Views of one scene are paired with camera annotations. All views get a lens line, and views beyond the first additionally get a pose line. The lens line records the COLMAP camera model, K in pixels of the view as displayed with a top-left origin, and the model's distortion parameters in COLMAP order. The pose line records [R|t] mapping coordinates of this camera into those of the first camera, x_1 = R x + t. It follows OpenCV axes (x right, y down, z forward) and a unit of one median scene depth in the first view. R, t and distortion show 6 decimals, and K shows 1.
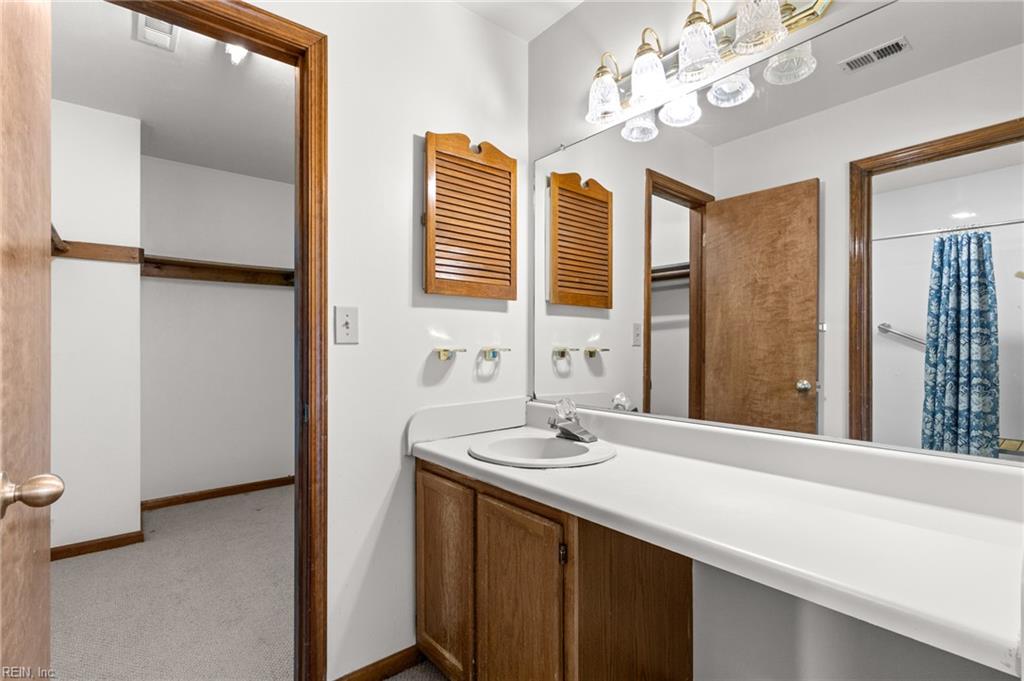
lens RADIAL K [[474.9, 0, 509.4], [0, 474.9, 344.6], [0, 0, 1]] dist [0.003056, 0.000117]
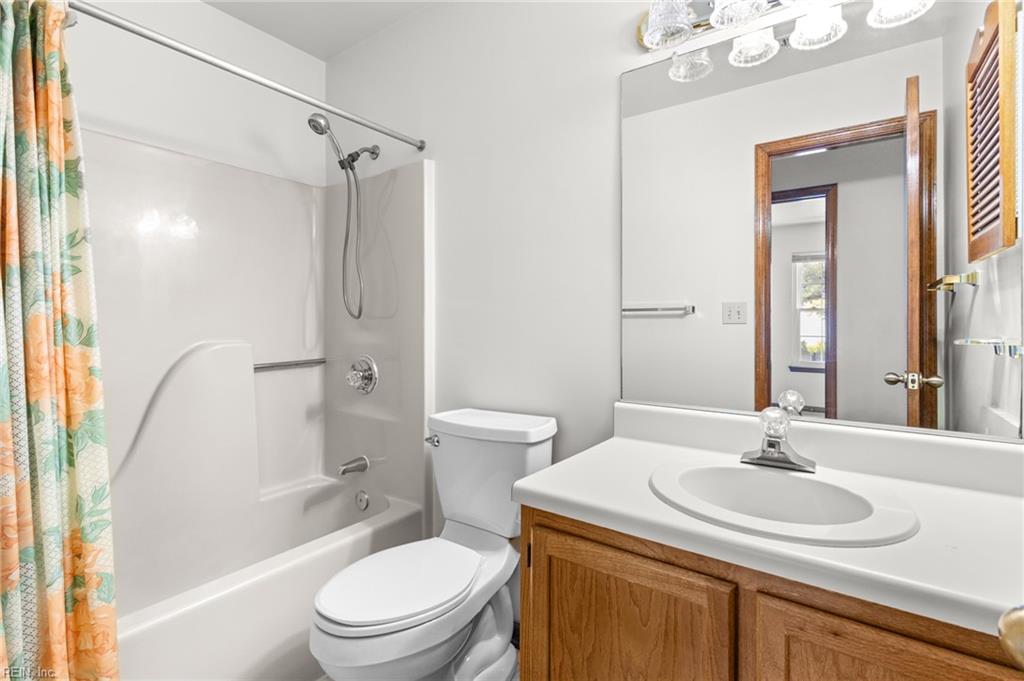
lens RADIAL K [[458.9, 0, 512.0], [0, 458.9, 340.5], [0, 0, 1]] dist [-0.001822, -0.000156]
pose [[0.972168, -0.005473, 0.234221, -0.356989], [-0.001773, 0.999527, 0.030715, 0.001788], [-0.234278, -0.030275, 0.971698, 0.429391]]
